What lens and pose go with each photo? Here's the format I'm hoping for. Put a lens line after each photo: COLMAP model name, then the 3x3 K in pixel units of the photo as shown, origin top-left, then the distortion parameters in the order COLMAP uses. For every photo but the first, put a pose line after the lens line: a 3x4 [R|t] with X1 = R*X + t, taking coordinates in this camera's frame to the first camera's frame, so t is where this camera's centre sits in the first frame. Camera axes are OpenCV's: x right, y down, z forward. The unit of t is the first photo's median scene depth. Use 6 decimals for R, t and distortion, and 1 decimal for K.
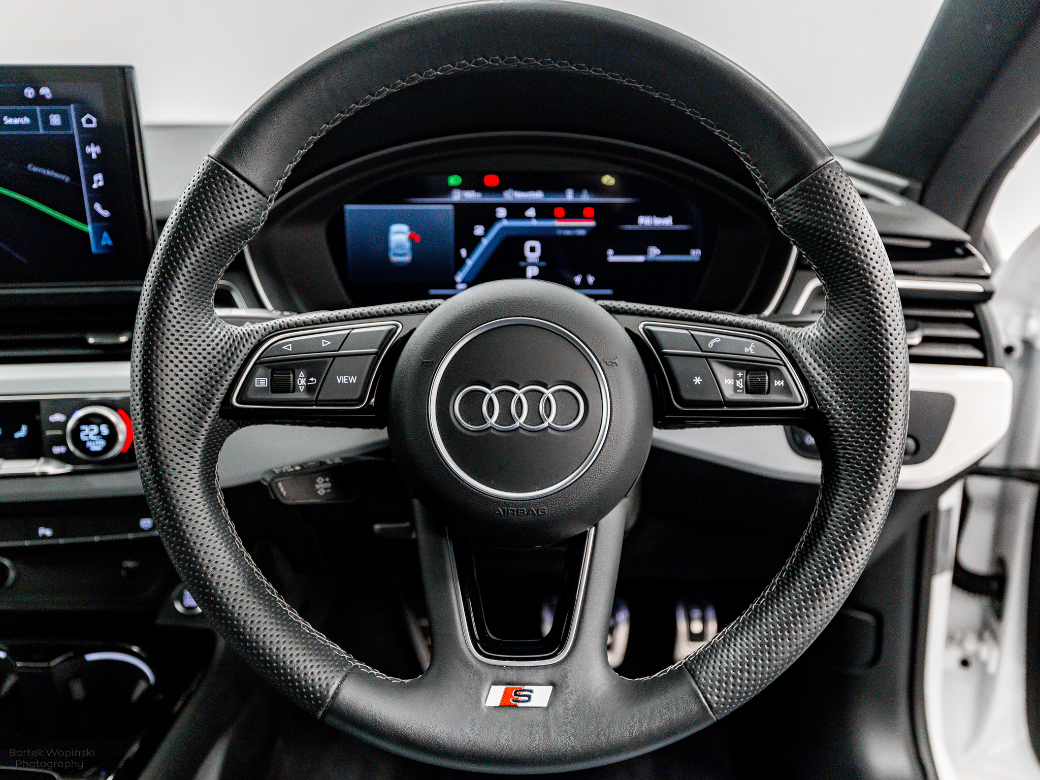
lens RADIAL K [[874.5, 0, 520.0], [0, 874.5, 390.0], [0, 0, 1]] dist [0.037844, -0.052026]
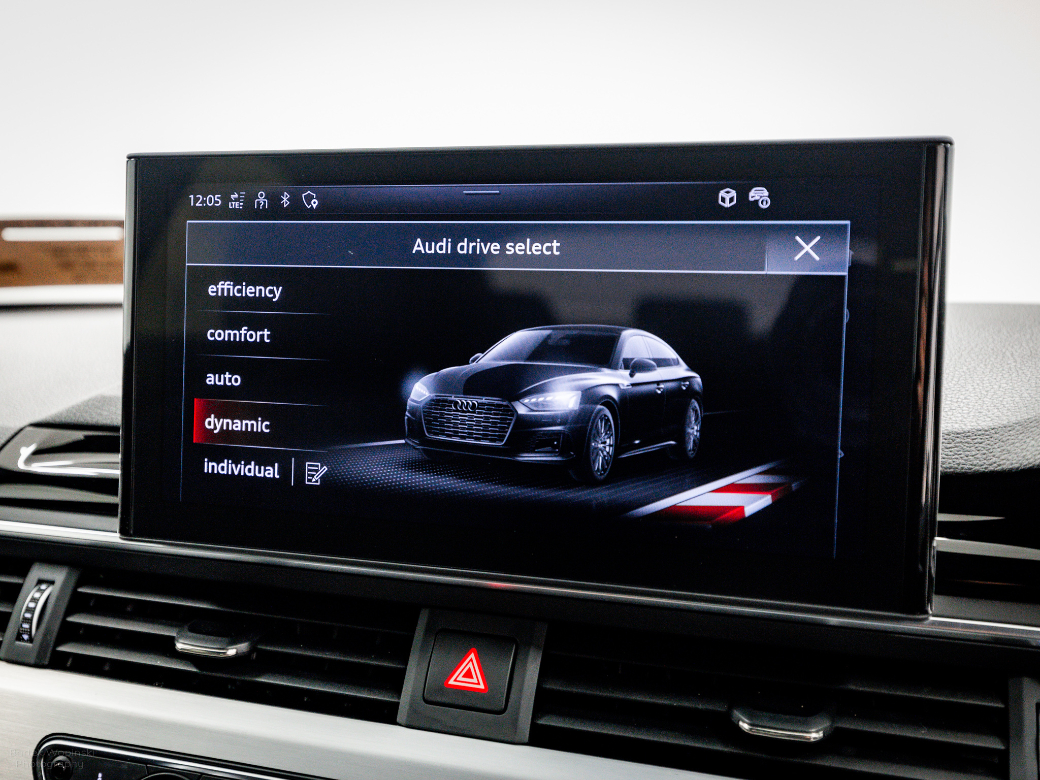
lens RADIAL K [[1112.6, 0, 520.0], [0, 1112.6, 390.0], [0, 0, 1]] dist [0.005768, 0.009051]
pose [[0.909085, 0.050129, -0.413583, -0.335101], [-0.161407, 0.957580, -0.238721, -0.060839], [0.384072, 0.283773, 0.878613, 0.375017]]
